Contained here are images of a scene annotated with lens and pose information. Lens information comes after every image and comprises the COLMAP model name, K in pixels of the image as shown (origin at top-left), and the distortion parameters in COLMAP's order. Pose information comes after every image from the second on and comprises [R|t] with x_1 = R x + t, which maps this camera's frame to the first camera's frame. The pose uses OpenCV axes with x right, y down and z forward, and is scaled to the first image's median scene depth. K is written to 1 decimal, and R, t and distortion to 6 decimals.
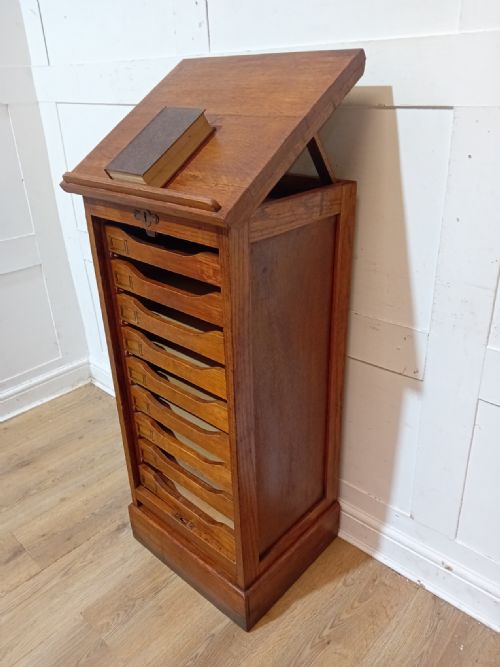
lens RADIAL K [[518.2, 0, 251.9], [0, 518.2, 335.3], [0, 0, 1]] dist [0.024485, -0.065261]
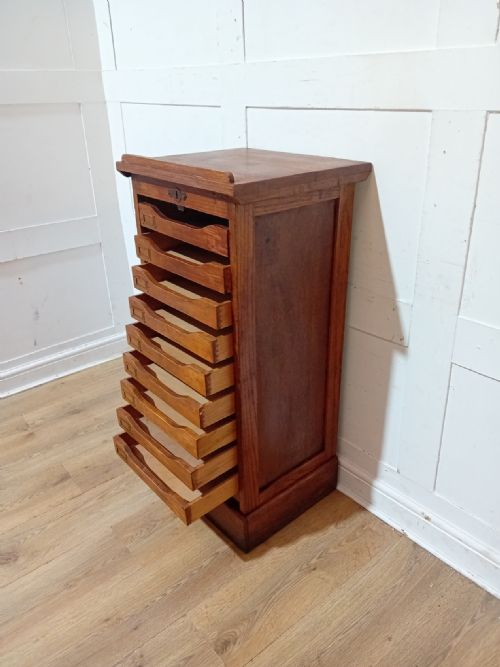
lens RADIAL K [[518.2, 0, 252.0], [0, 518.2, 335.2], [0, 0, 1]] dist [0.024485, -0.065261]
pose [[0.992476, 0.060437, -0.106486, 0.096967], [-0.060757, 0.998153, 0.000241, 0.074584], [0.106304, 0.006231, 0.994314, -0.168362]]
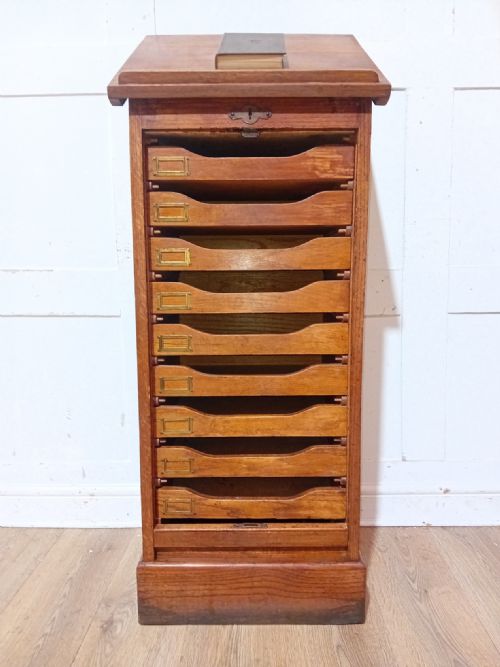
lens RADIAL K [[518.2, 0, 249.5], [0, 518.2, 337.0], [0, 0, 1]] dist [0.024485, -0.065261]
pose [[0.745503, -0.068736, 0.662948, -0.644498], [0.281471, 0.934086, -0.219674, 0.269205], [-0.604151, 0.350368, 0.715712, 0.349440]]
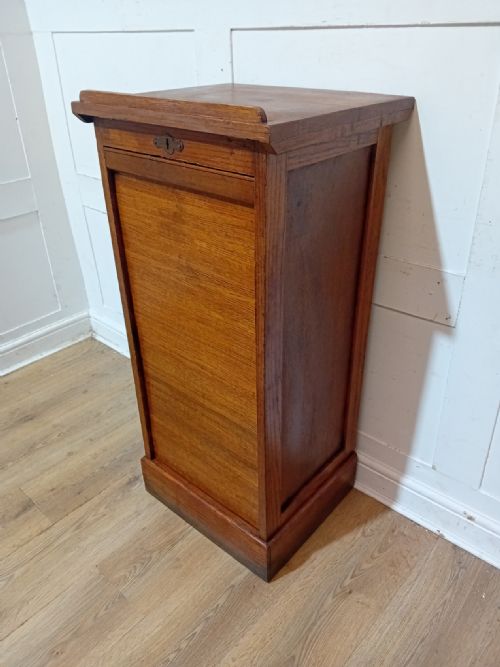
lens RADIAL K [[518.2, 0, 251.5], [0, 518.2, 334.8], [0, 0, 1]] dist [0.024485, -0.065261]
pose [[0.999771, -0.001116, 0.021371, -0.058883], [-0.000490, 0.997183, 0.075005, 0.027033], [-0.021394, -0.074998, 0.996954, 0.049535]]
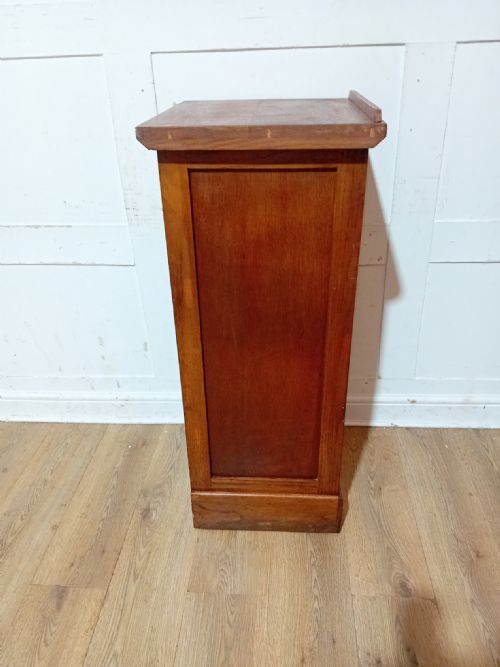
lens RADIAL K [[518.2, 0, 249.1], [0, 518.2, 335.4], [0, 0, 1]] dist [0.024485, -0.065261]
pose [[0.776182, -0.300228, 0.554440, -0.646343], [0.283654, 0.951614, 0.118198, 0.006422], [-0.563100, 0.065526, 0.823787, 0.120894]]
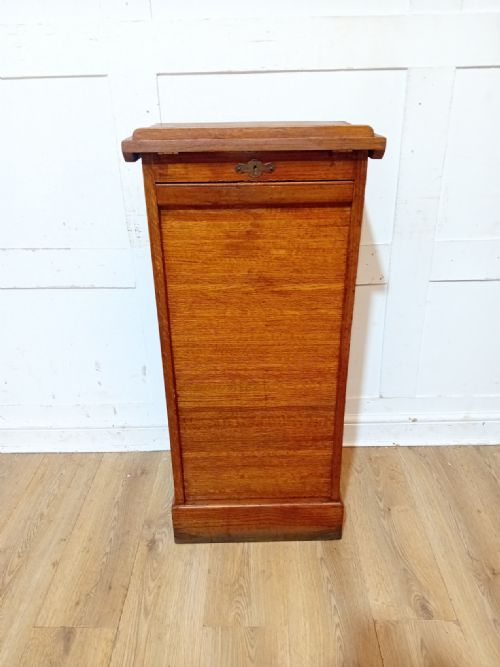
lens RADIAL K [[518.2, 0, 250.0], [0, 518.2, 335.1], [0, 0, 1]] dist [0.024485, -0.065261]
pose [[0.734010, -0.286781, 0.615618, -0.701055], [0.295876, 0.950956, 0.090219, -0.007852], [-0.611299, 0.115925, 0.782863, 0.182613]]
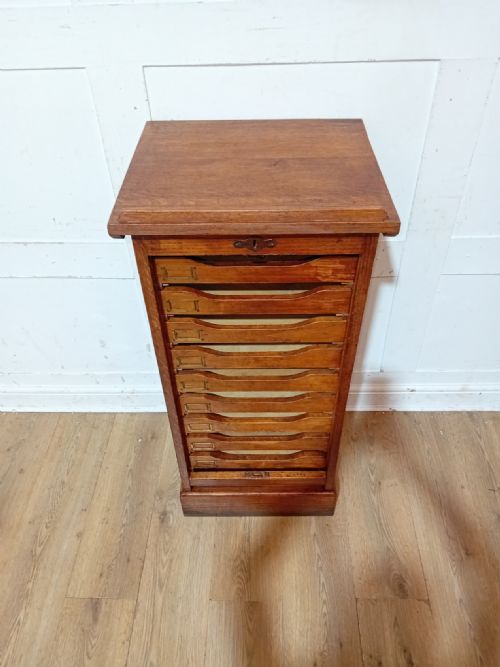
lens RADIAL K [[518.2, 0, 250.5], [0, 518.2, 334.6], [0, 0, 1]] dist [0.024485, -0.065261]
pose [[0.747790, -0.451451, 0.486829, -0.554508], [0.293091, 0.882395, 0.368071, -0.321386], [-0.595742, -0.132554, 0.792162, 0.180579]]
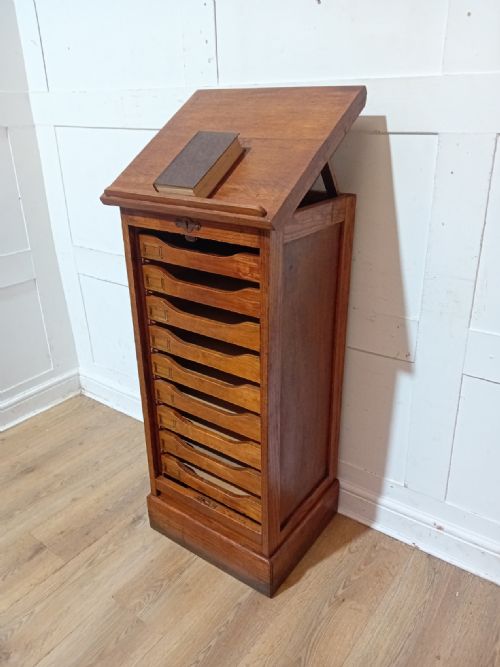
lens RADIAL K [[518.2, 0, 251.0], [0, 518.2, 335.3], [0, 0, 1]] dist [0.024485, -0.065261]
pose [[0.993731, -0.033130, 0.106777, -0.145981], [0.037501, 0.998528, -0.039191, 0.052768], [-0.105321, 0.042949, 0.993510, -0.117080]]
